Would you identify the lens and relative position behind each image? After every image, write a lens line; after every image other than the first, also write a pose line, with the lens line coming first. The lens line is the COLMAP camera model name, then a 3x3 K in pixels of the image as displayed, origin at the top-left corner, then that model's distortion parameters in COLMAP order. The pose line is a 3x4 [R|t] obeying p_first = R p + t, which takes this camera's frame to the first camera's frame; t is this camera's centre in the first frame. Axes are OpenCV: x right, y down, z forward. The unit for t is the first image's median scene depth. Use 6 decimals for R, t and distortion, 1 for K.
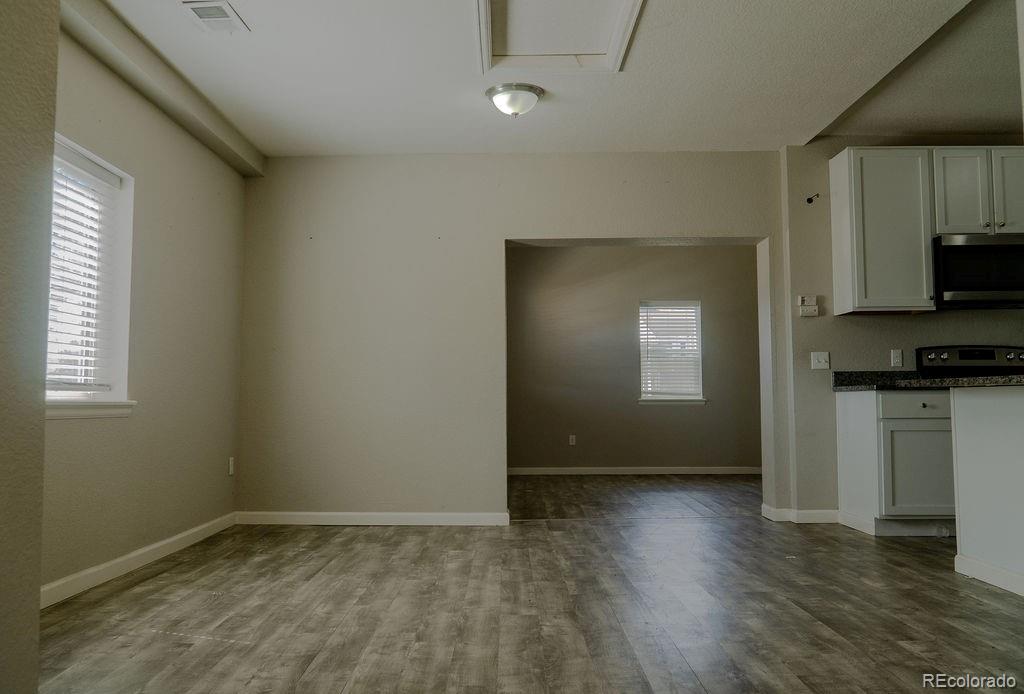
lens RADIAL K [[811.1, 0, 515.4], [0, 811.1, 341.1], [0, 0, 1]] dist [-0.007819, -0.011978]
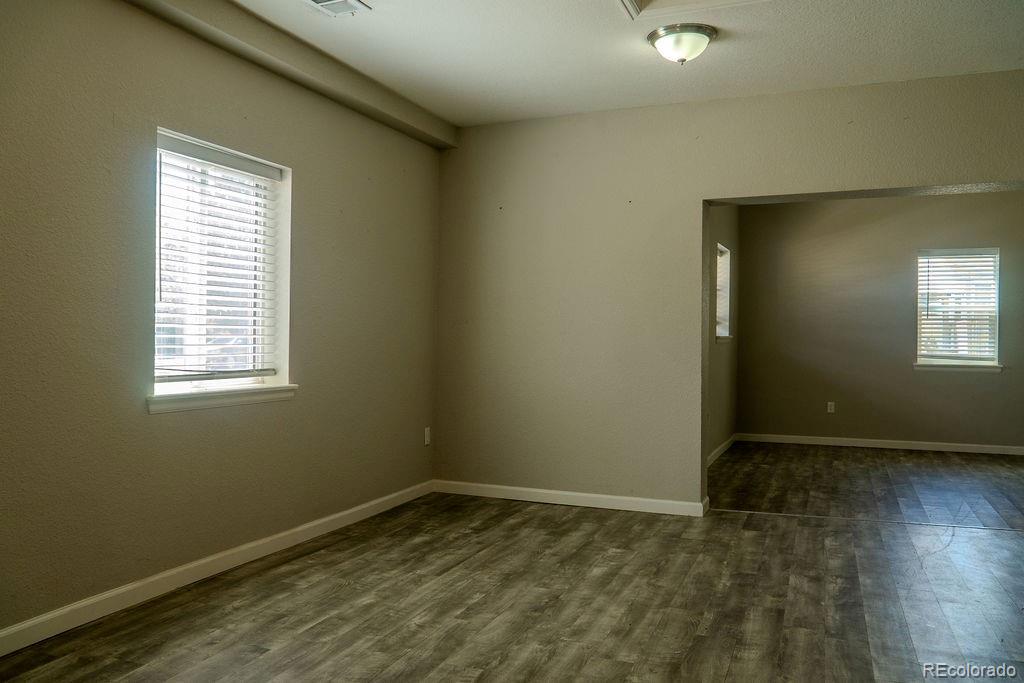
lens RADIAL K [[797.5, 0, 511.0], [0, 797.5, 340.1], [0, 0, 1]] dist [-0.004806, -0.020424]
pose [[0.932232, 0.011887, -0.361665, 0.117872], [0.013850, 0.997556, 0.068485, -0.036948], [0.361595, -0.068853, 0.929789, 0.106690]]
